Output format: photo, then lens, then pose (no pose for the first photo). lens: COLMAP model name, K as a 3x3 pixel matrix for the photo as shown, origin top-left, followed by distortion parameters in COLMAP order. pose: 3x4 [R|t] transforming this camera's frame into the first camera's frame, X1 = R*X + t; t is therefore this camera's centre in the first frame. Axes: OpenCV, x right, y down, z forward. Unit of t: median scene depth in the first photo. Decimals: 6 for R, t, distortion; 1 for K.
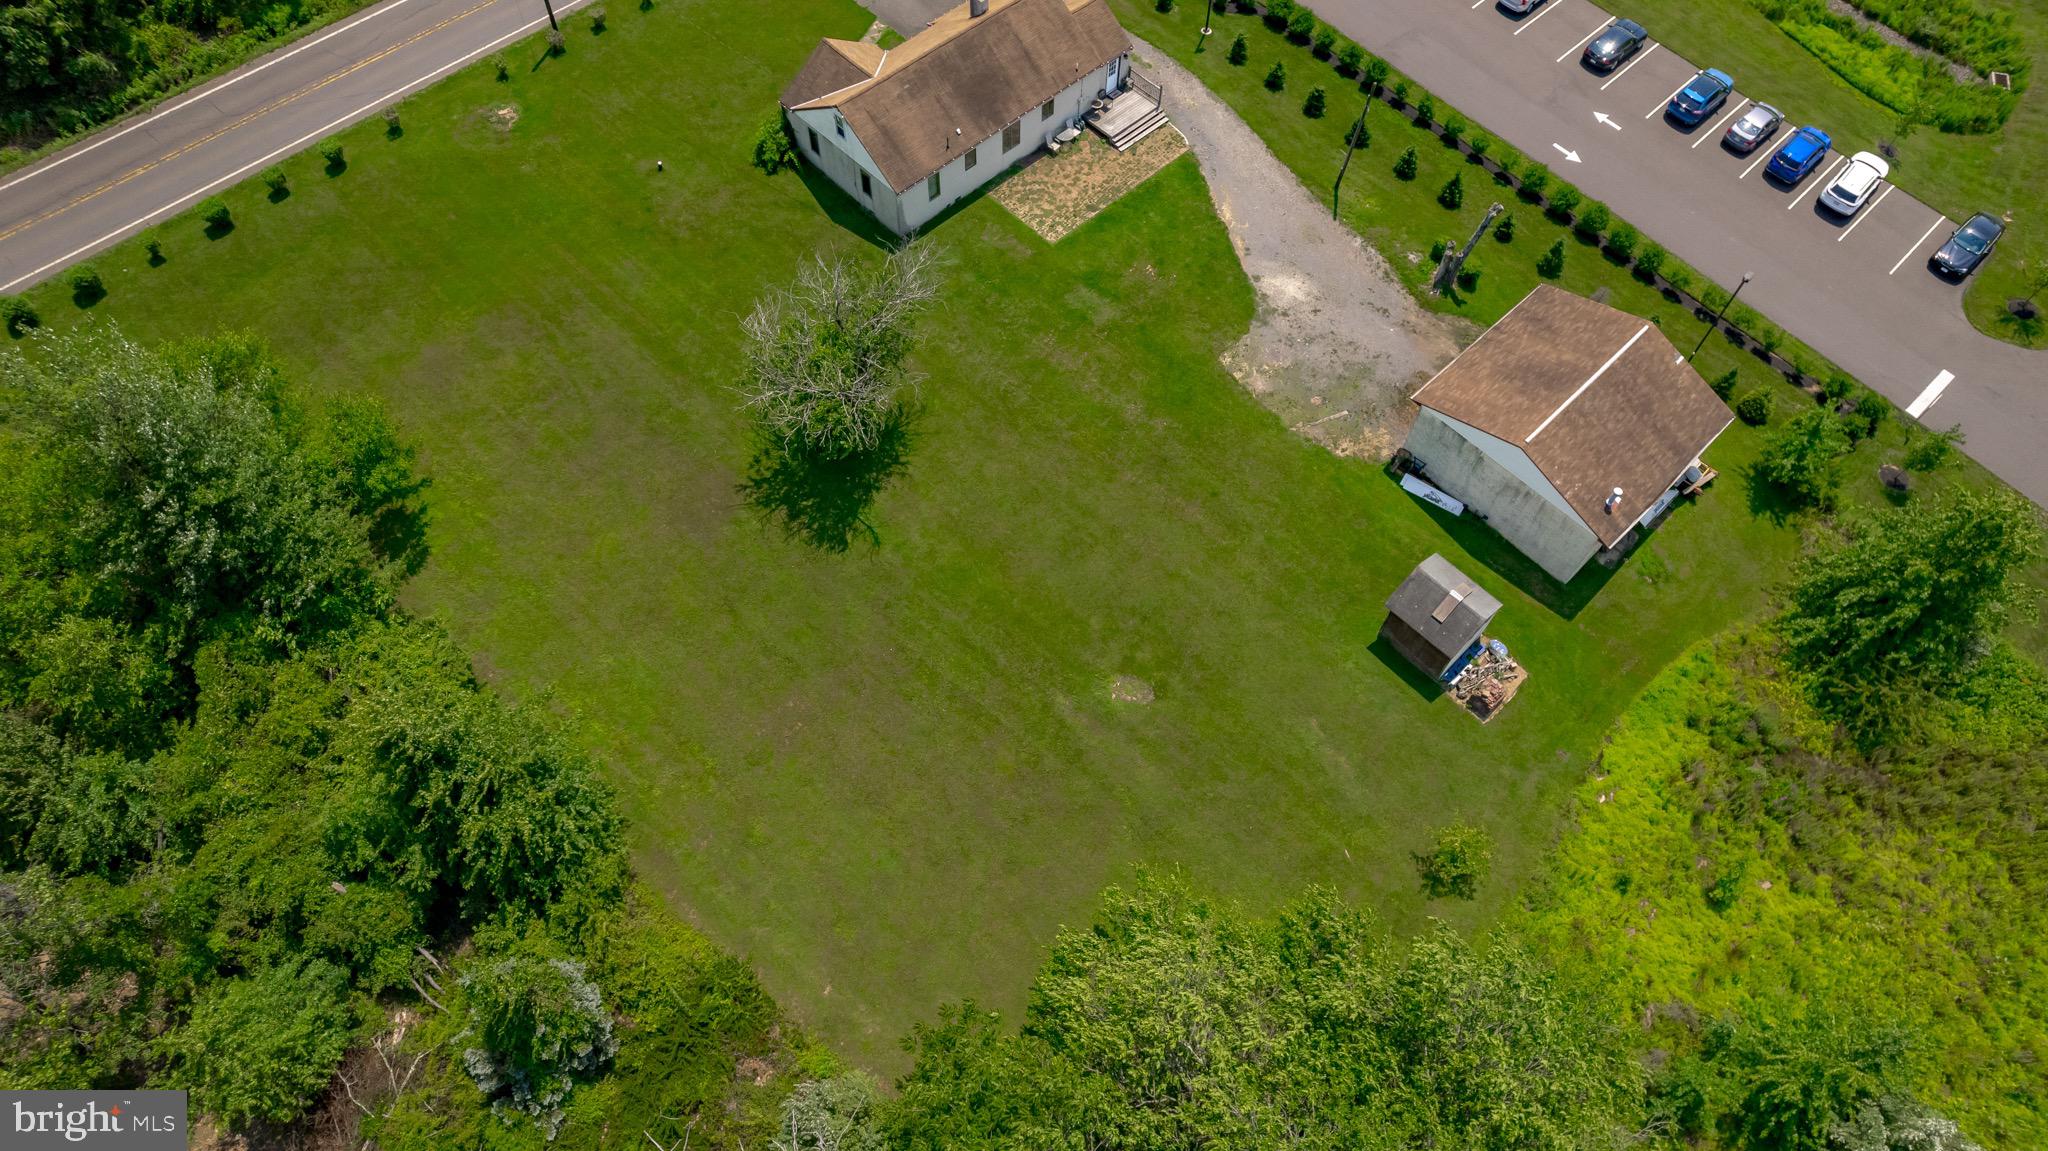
lens RADIAL K [[1312.3, 0, 1021.8], [0, 1312.3, 579.2], [0, 0, 1]] dist [-0.073441, 0.066051]
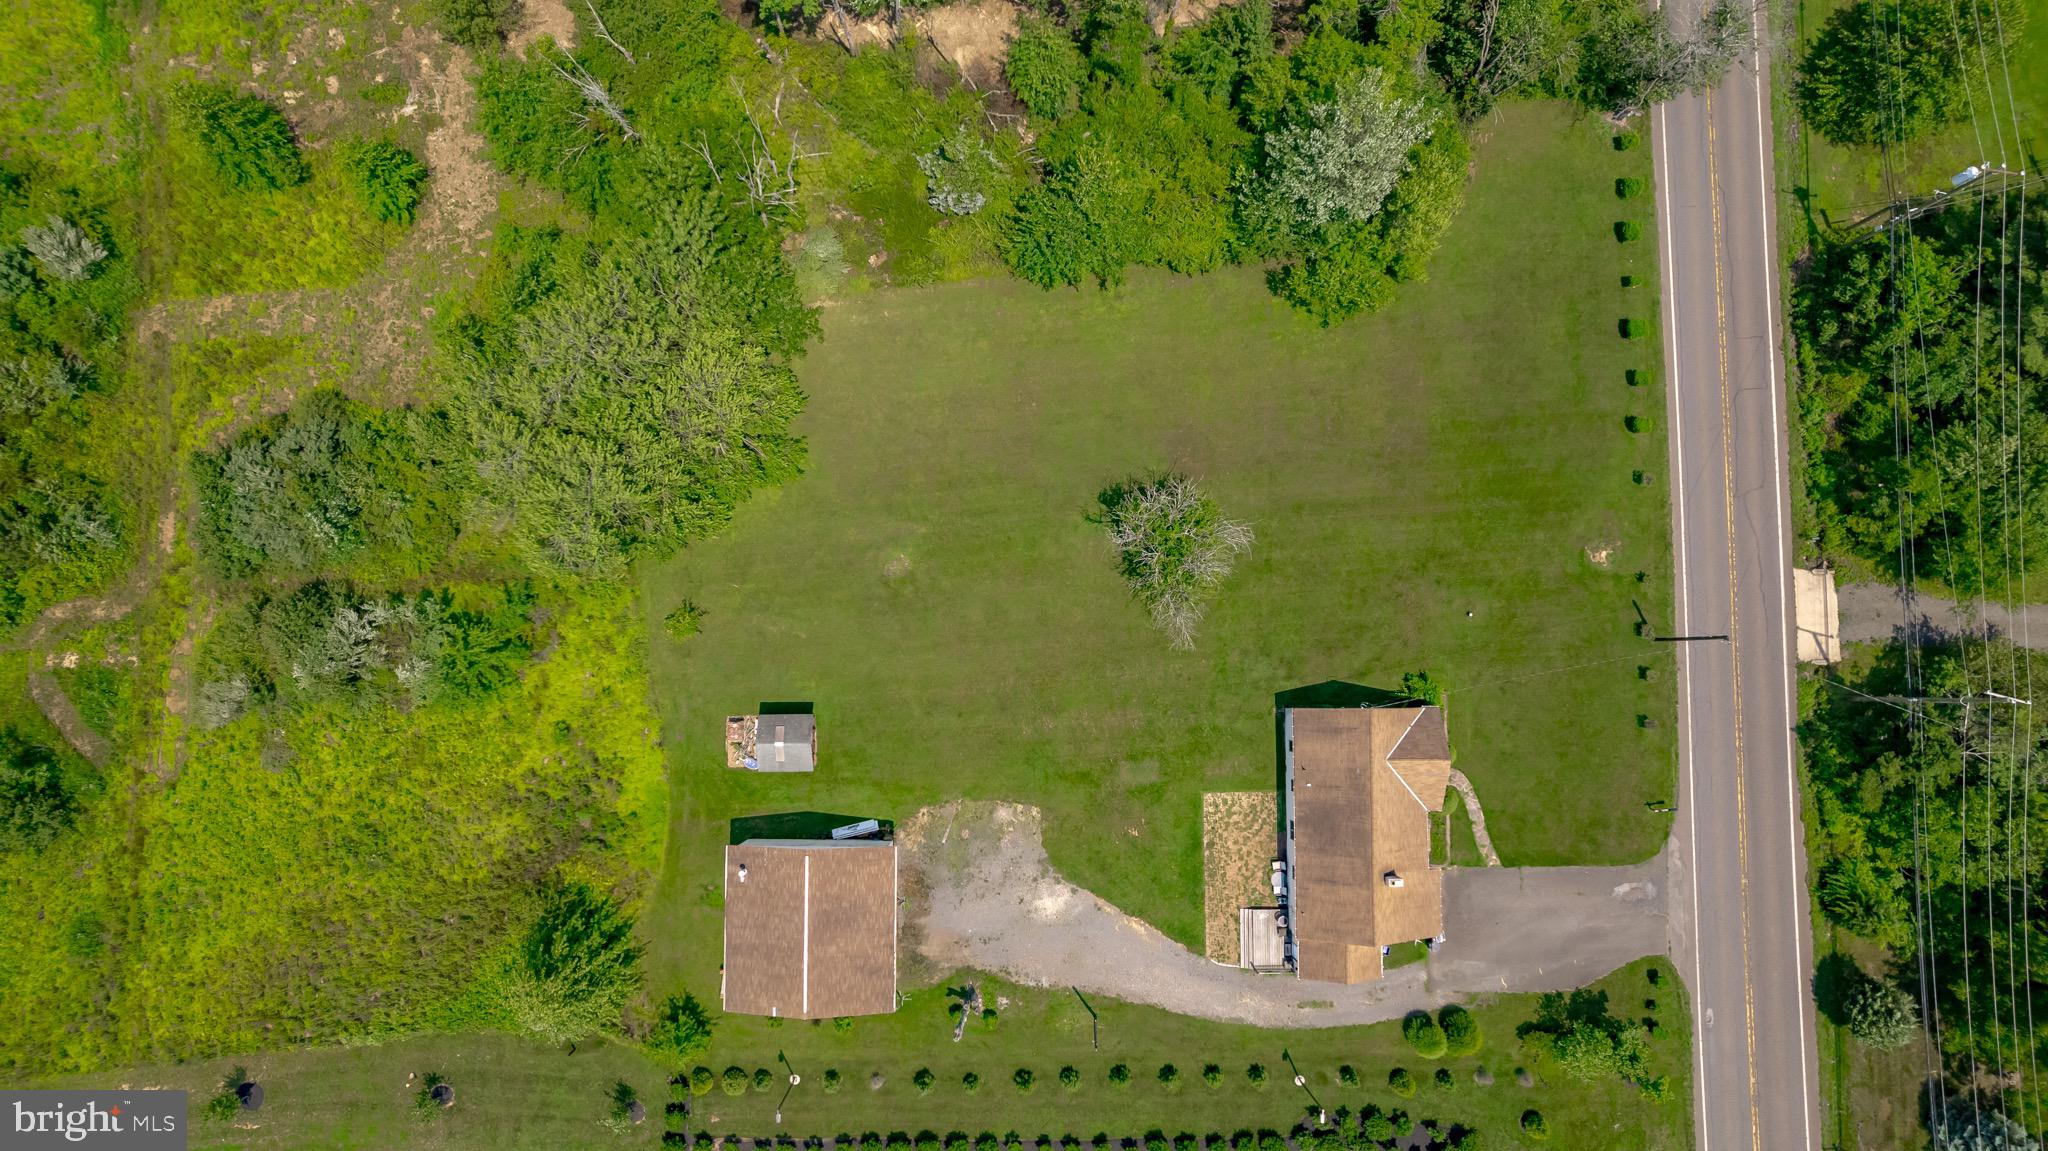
lens RADIAL K [[1312.3, 0, 1030.0], [0, 1312.3, 561.2], [0, 0, 1]] dist [-0.073441, 0.066051]
pose [[-0.687325, 0.721609, -0.082852, 0.086230], [-0.639322, -0.546885, 0.540540, -0.753549], [0.344748, 0.424496, 0.837229, -0.236876]]
